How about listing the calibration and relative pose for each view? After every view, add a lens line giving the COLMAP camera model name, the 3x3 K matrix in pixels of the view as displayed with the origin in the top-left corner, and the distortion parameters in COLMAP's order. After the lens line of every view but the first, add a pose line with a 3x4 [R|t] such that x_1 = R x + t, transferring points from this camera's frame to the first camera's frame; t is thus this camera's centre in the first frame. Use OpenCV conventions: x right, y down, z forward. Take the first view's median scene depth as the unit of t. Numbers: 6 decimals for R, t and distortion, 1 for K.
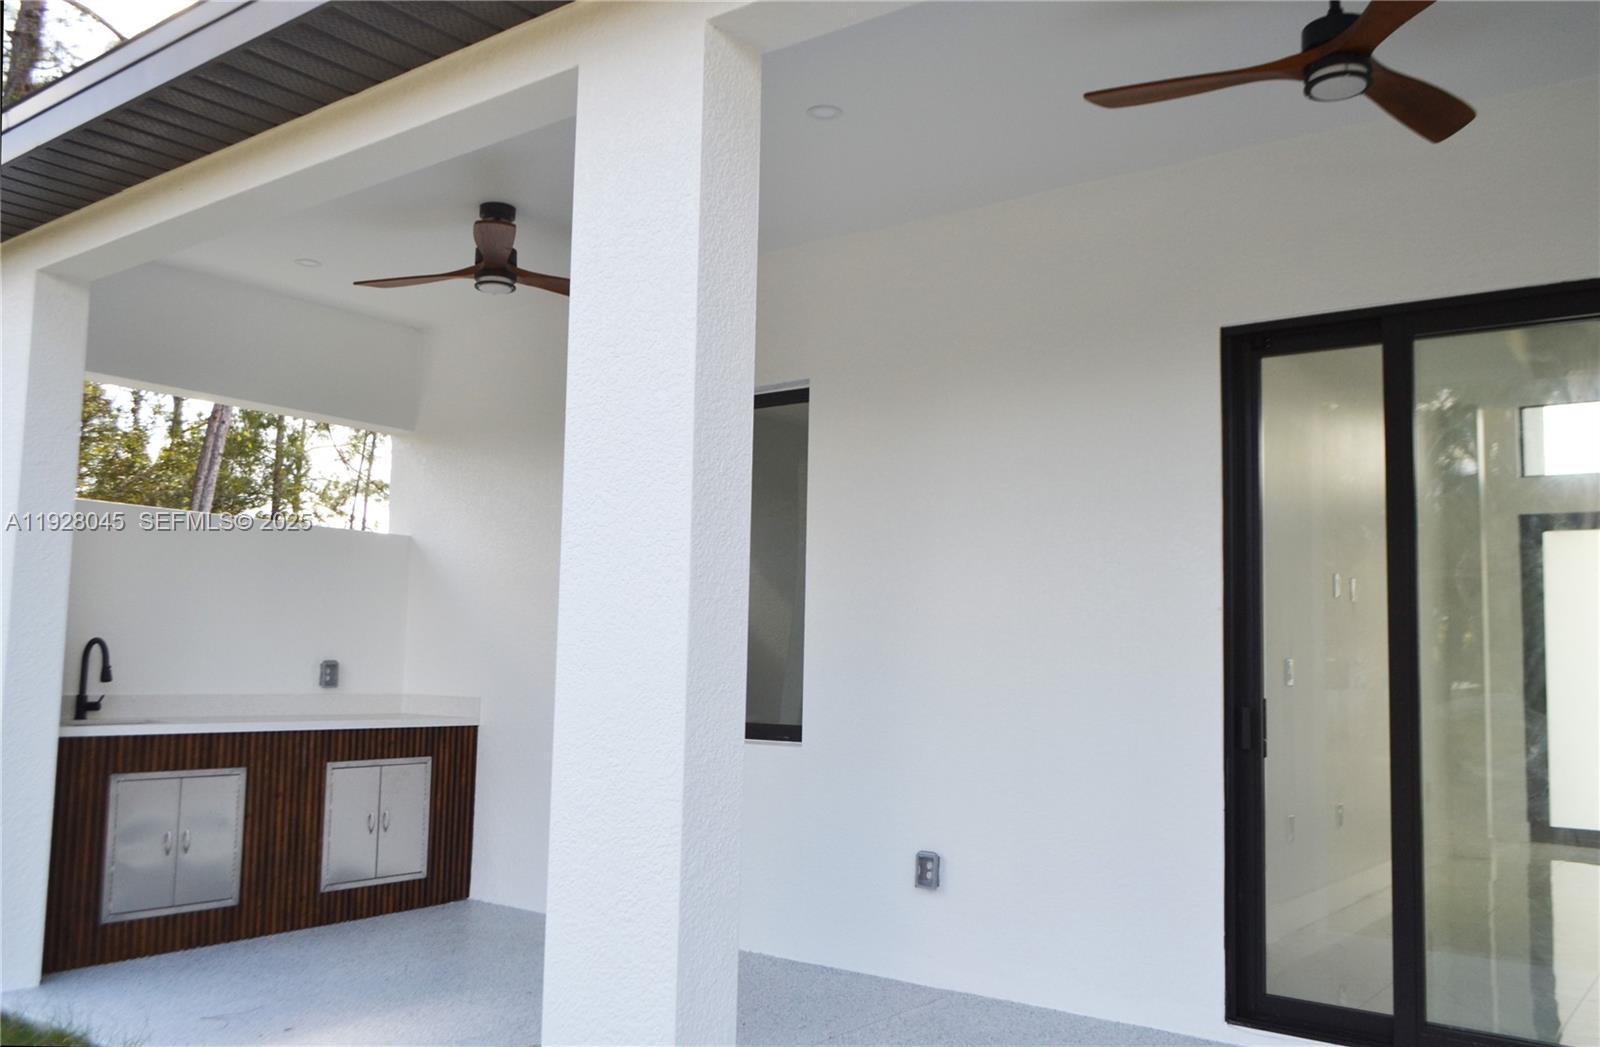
lens RADIAL K [[1316.4, 0, 800.0], [0, 1316.4, 521.6], [0, 0, 1]] dist [0.004635, -0.012104]
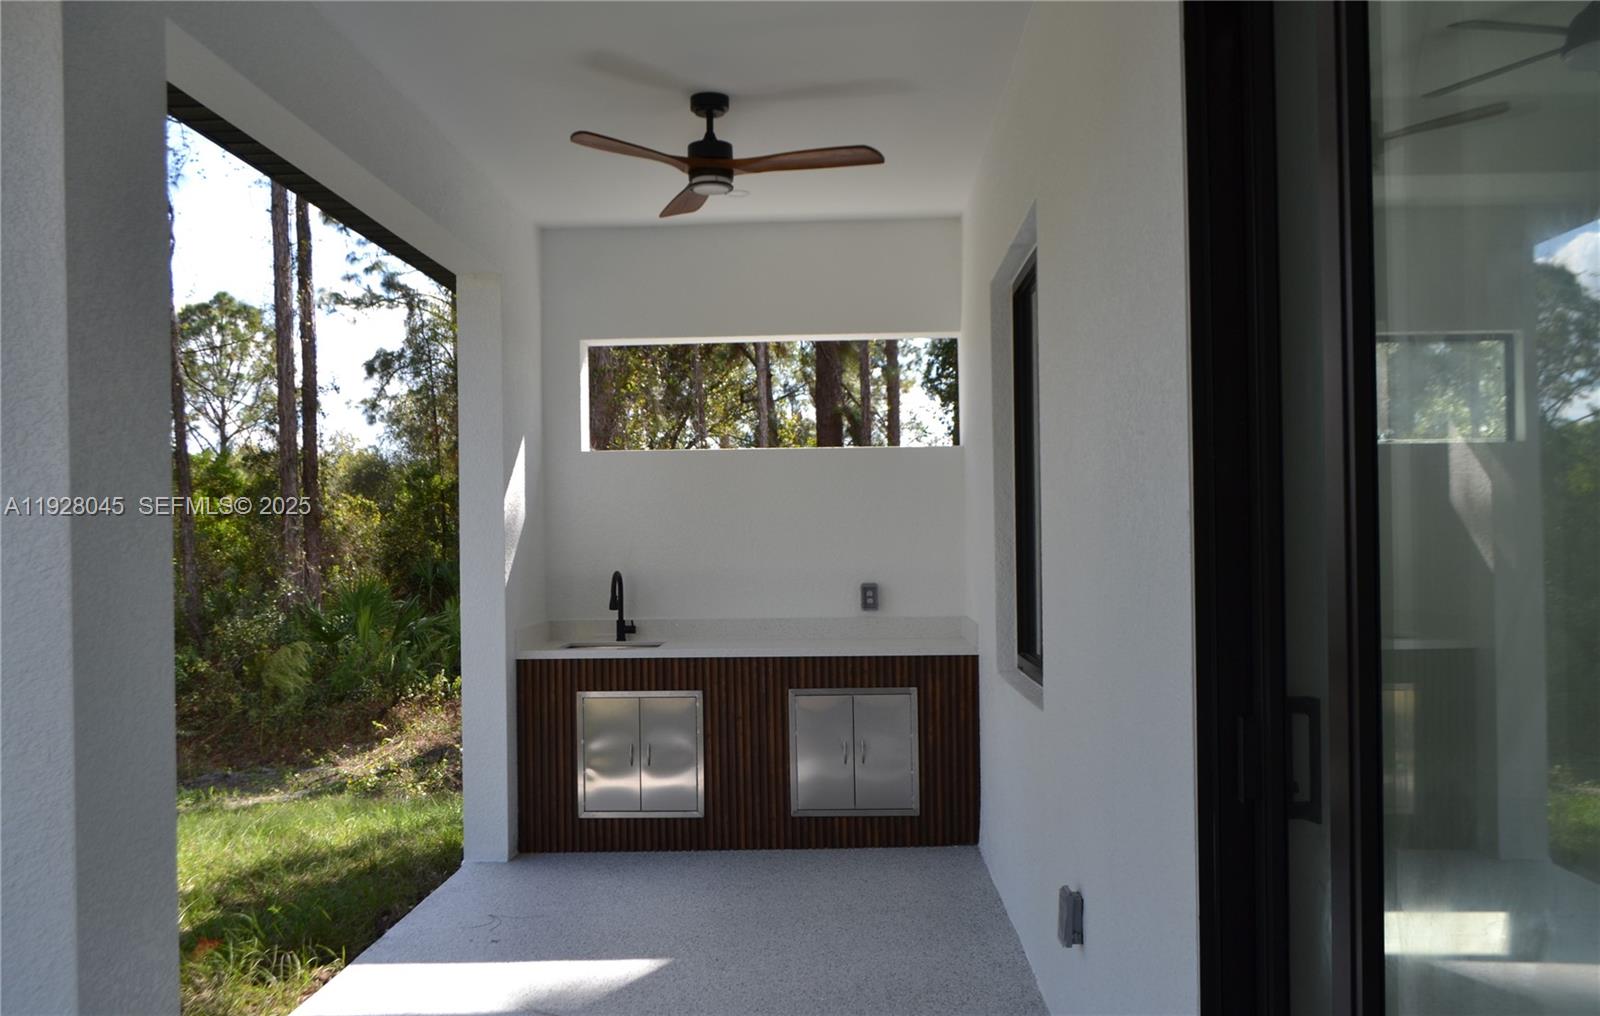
lens RADIAL K [[1336.6, 0, 800.8], [0, 1336.6, 516.2], [0, 0, 1]] dist [0.009746, 0.001746]
pose [[0.575744, -0.039997, -0.816651, 0.493890], [0.113062, 0.993102, 0.031070, 0.021762], [0.809775, -0.110220, 0.576295, 0.443729]]
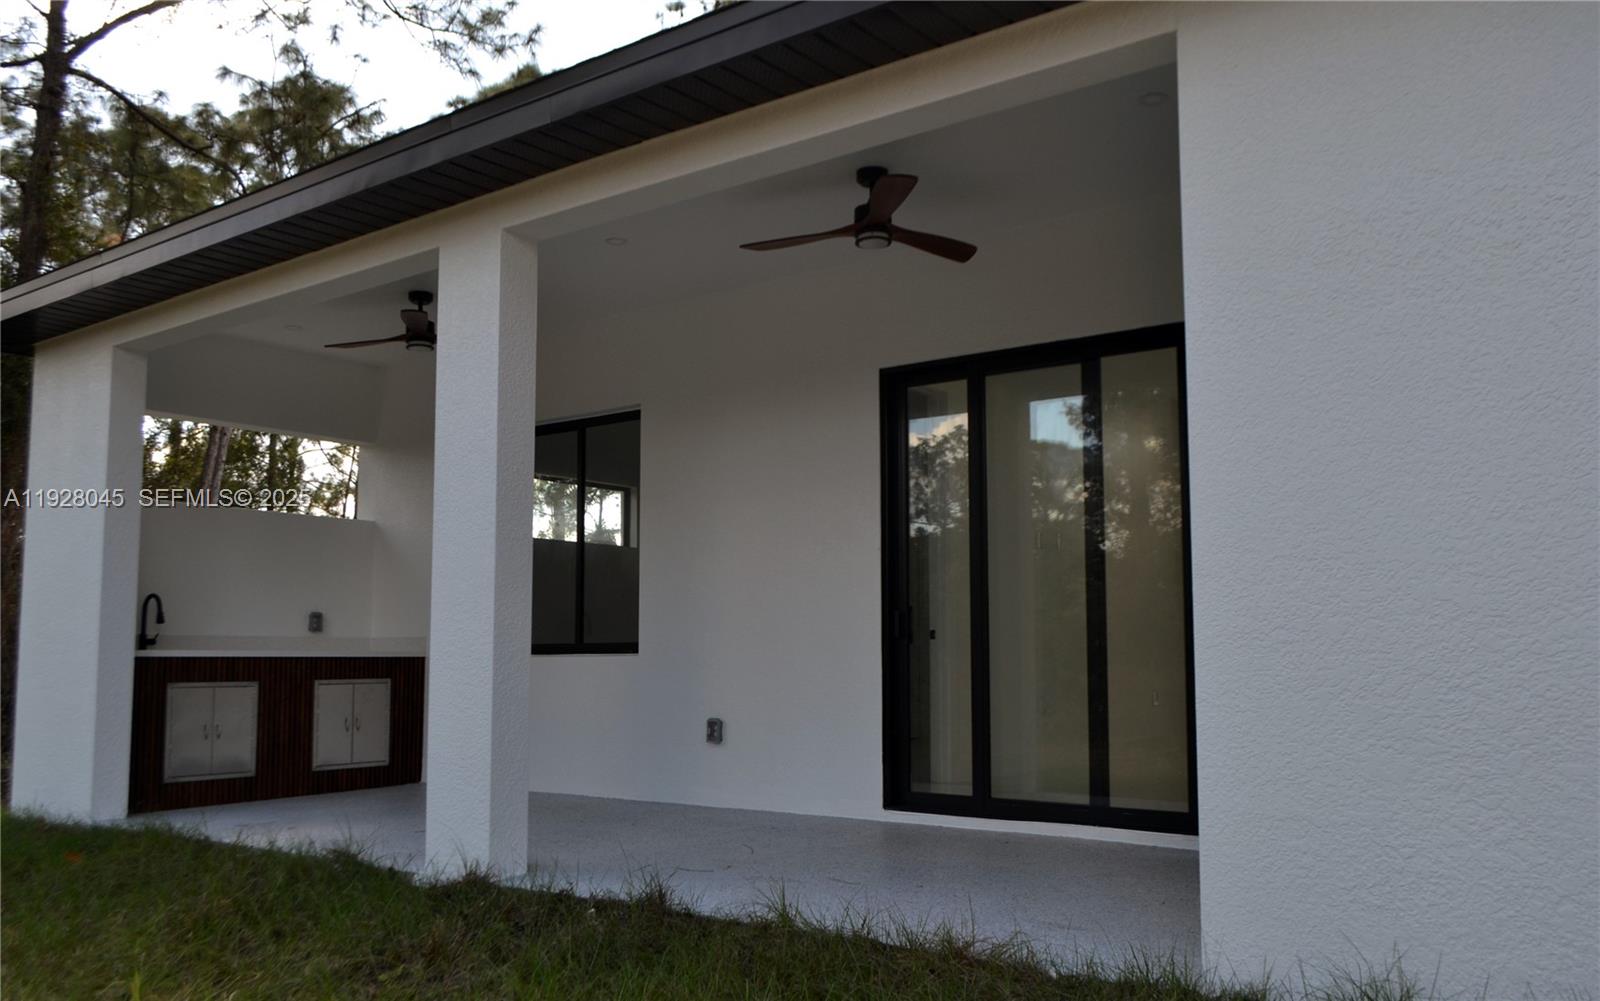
lens RADIAL K [[1318.4, 0, 802.6], [0, 1318.4, 506.0], [0, 0, 1]] dist [-0.011922, 0.016237]
pose [[0.999695, -0.024114, 0.005411, 0.166017], [0.024140, 0.999697, -0.004840, 0.015290], [-0.005292, 0.004969, 0.999974, -0.429642]]
